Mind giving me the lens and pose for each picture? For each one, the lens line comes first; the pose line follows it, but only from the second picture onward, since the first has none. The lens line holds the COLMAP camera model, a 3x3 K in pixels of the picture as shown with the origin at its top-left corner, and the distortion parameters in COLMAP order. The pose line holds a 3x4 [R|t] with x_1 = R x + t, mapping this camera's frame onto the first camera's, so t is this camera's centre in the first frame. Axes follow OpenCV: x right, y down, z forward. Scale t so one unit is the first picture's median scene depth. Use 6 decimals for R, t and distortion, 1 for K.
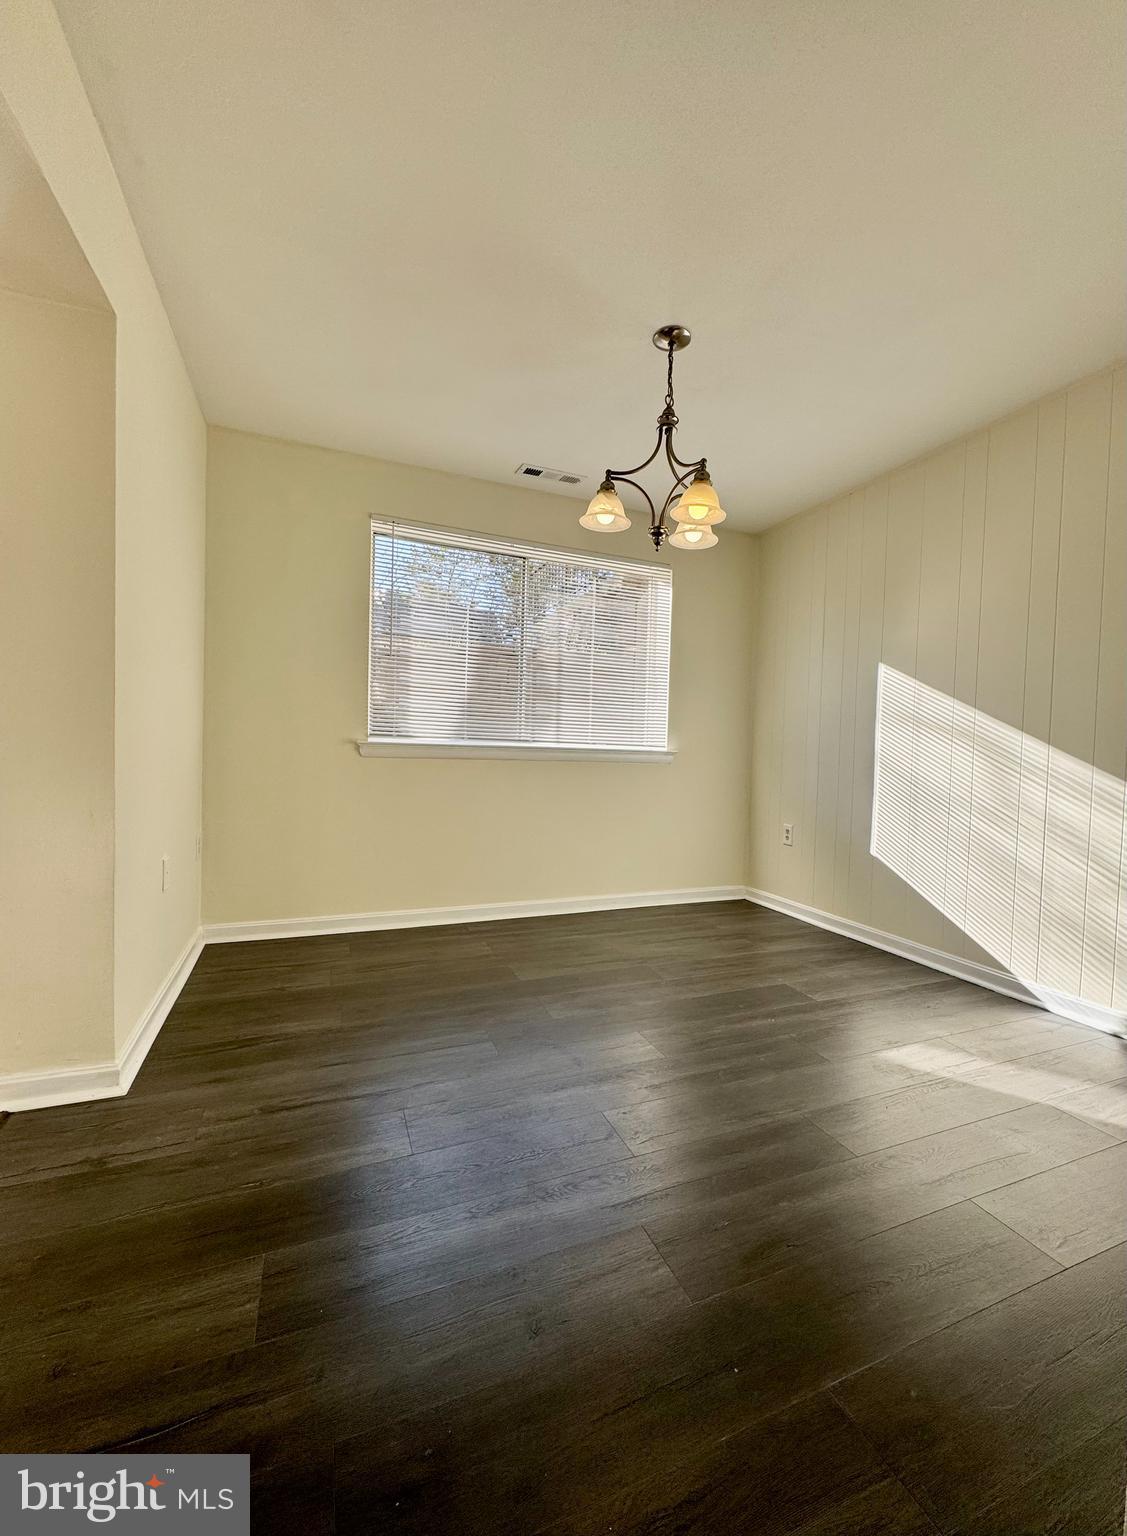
lens RADIAL K [[614.1, 0, 579.0], [0, 614.1, 767.5], [0, 0, 1]] dist [-0.003819, 0.001005]
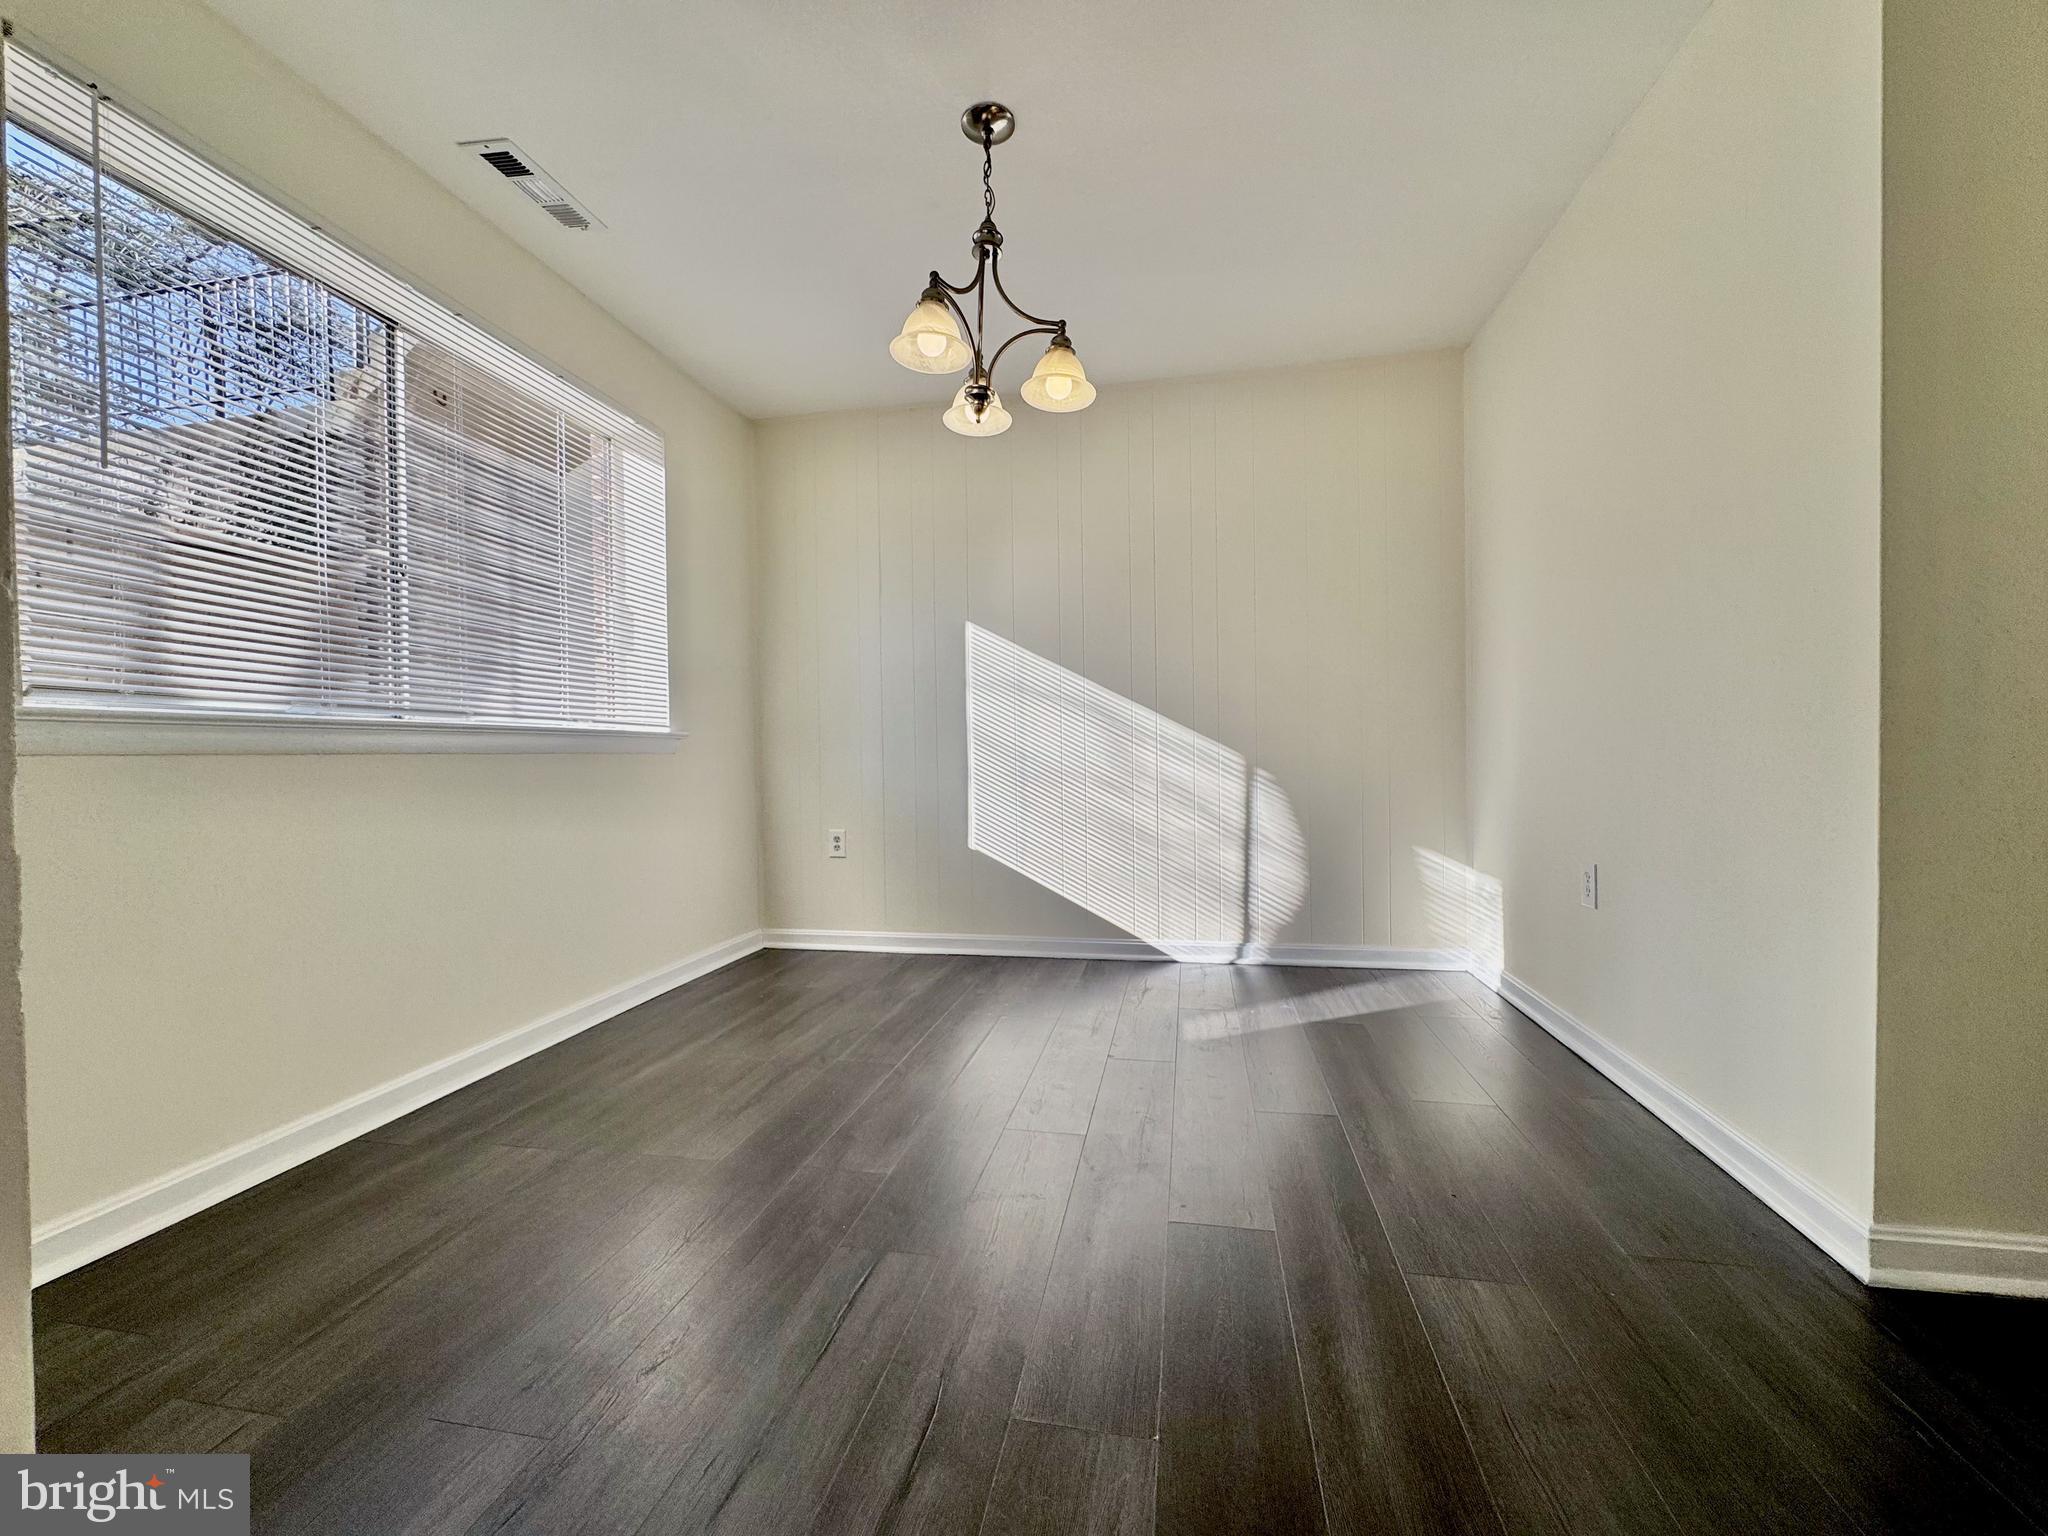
lens RADIAL K [[818.7, 0, 1025.9], [0, 818.7, 758.9], [0, 0, 1]] dist [-0.003819, 0.001005]
pose [[0.556369, -0.041021, 0.829922, -0.443691], [0.054677, 0.998423, 0.012696, 0.010436], [-0.829134, 0.038314, 0.557735, 0.333207]]
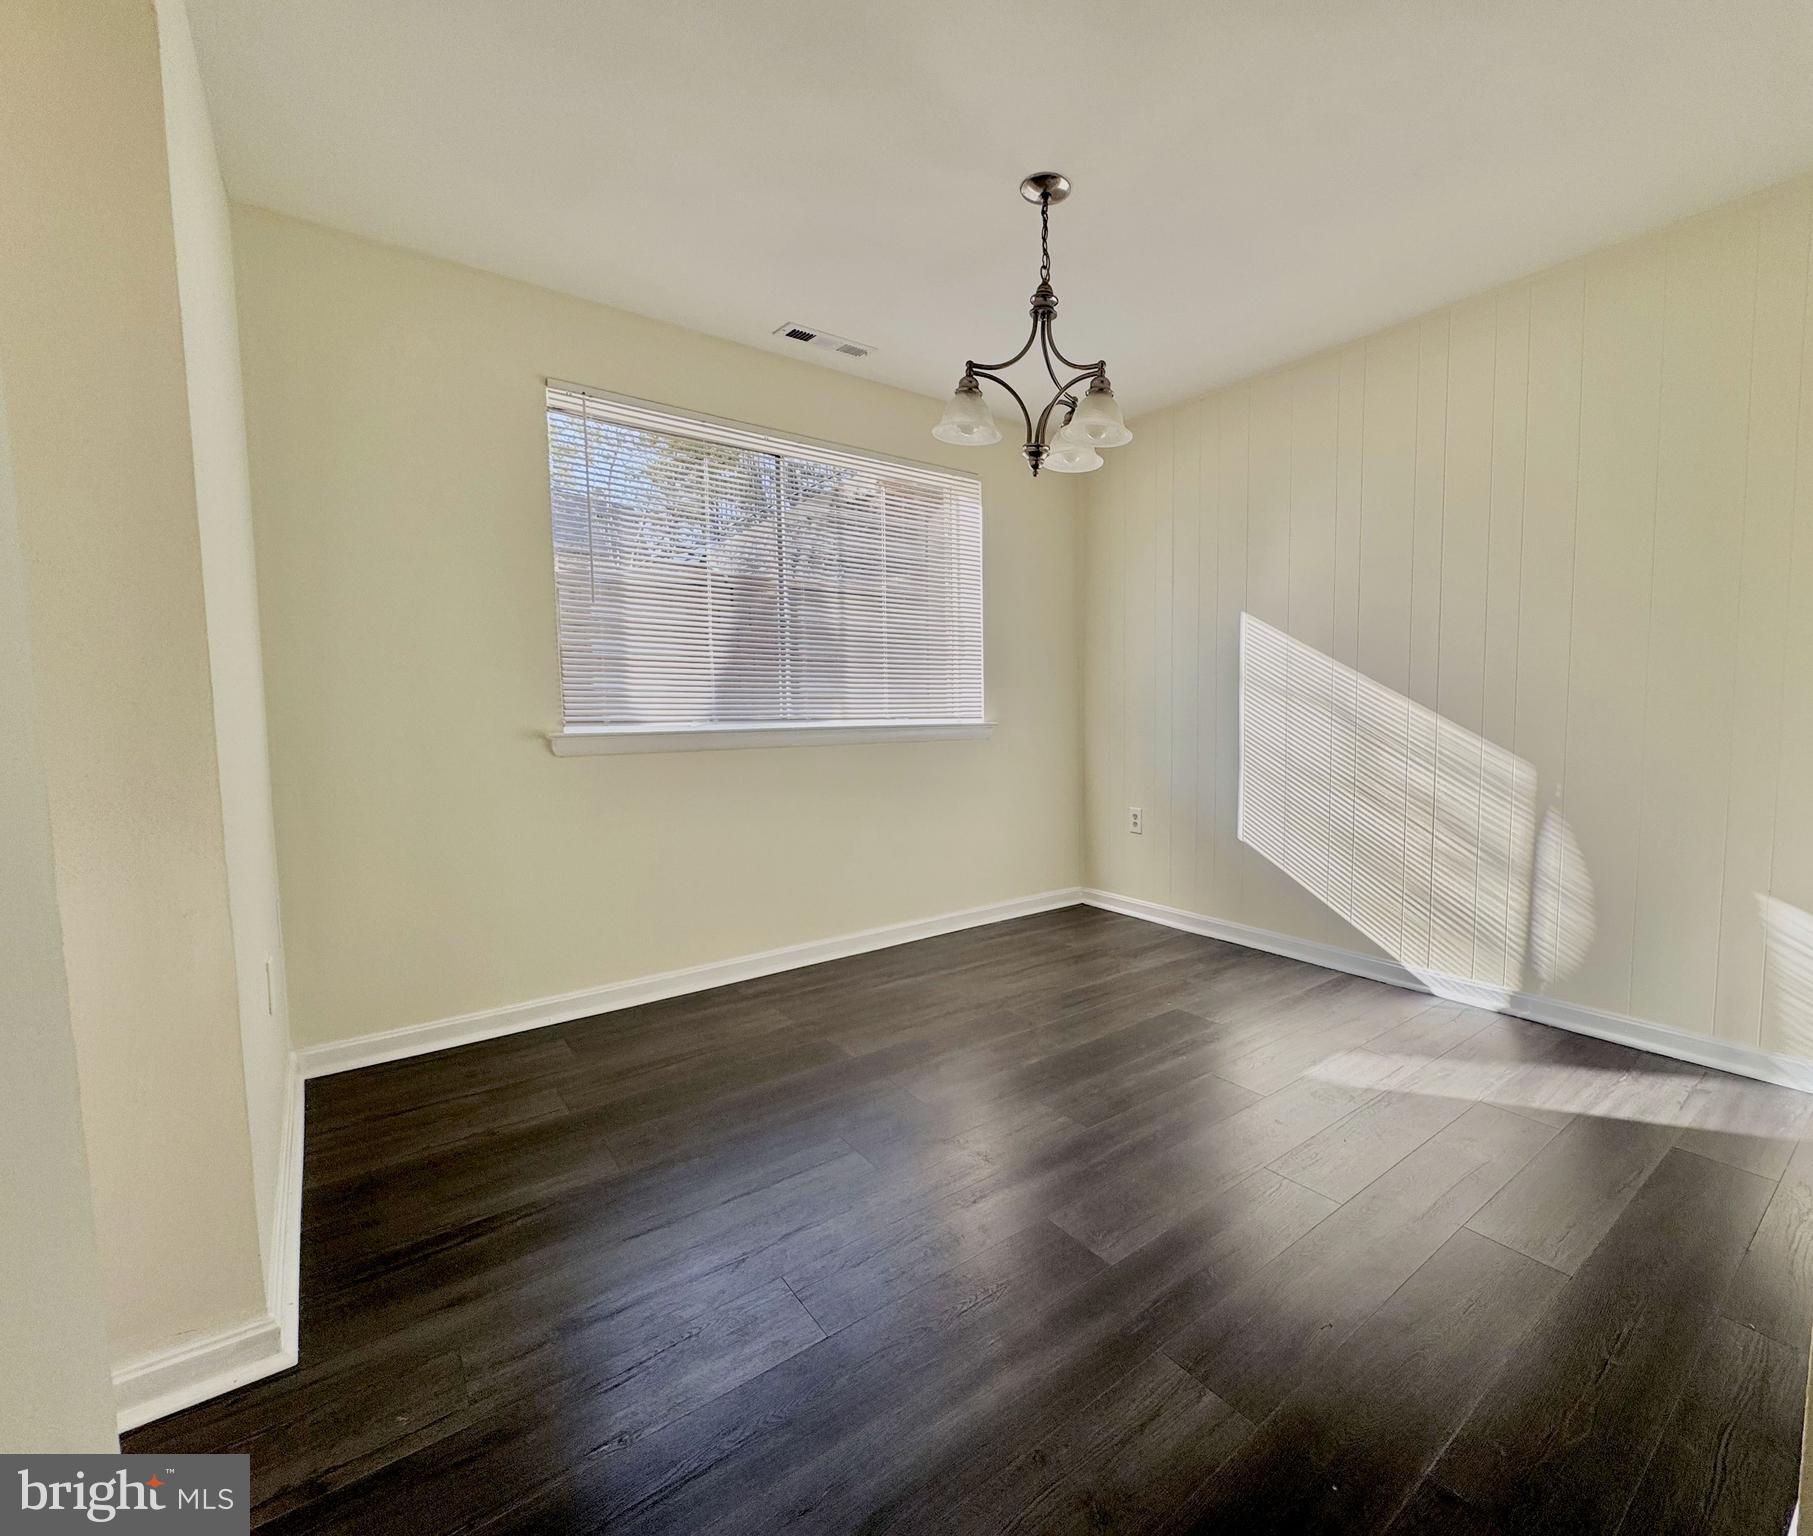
lens RADIAL K [[814.4, 0, 1029.6], [0, 814.4, 765.4], [0, 0, 1]] dist [-0.003874, -0.000134]
pose [[0.952477, -0.057209, 0.299189, -0.143192], [0.041705, 0.997448, 0.057957, -0.040810], [-0.301741, -0.042725, 0.952432, 0.023996]]
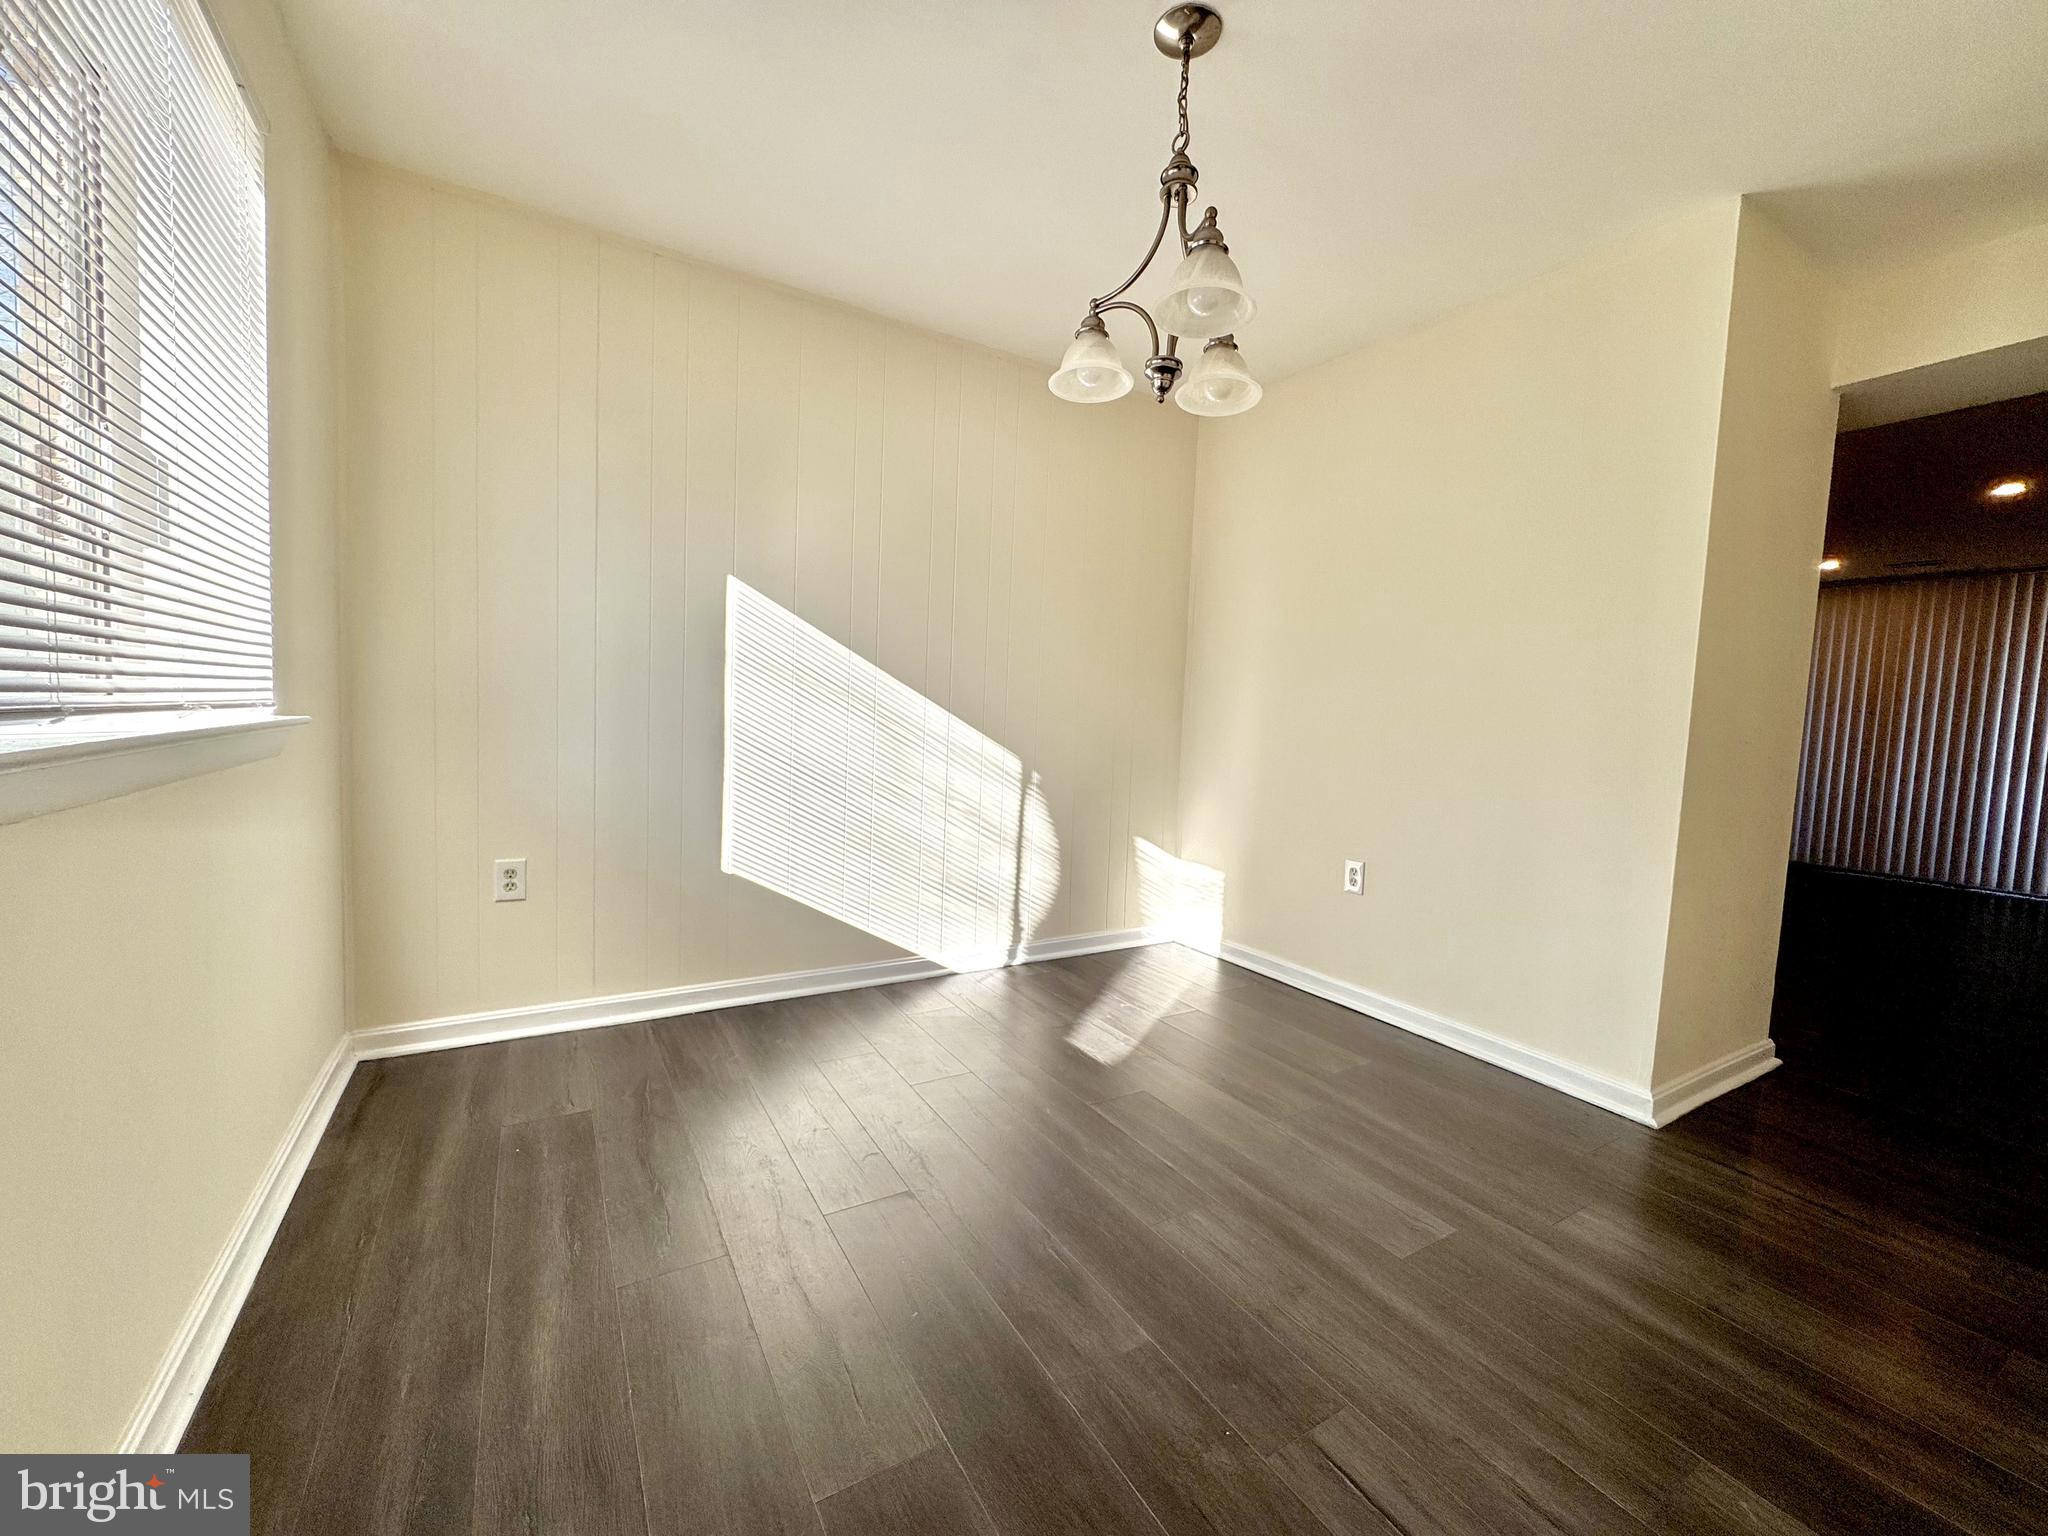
lens RADIAL K [[818.7, 0, 1018.7], [0, 818.7, 767.9], [0, 0, 1]] dist [-0.003819, 0.001005]
pose [[-0.143853, -0.103525, 0.984169, -0.448904], [-0.019284, 0.994617, 0.101805, -0.068622], [-0.989411, -0.004334, -0.145075, 0.889941]]
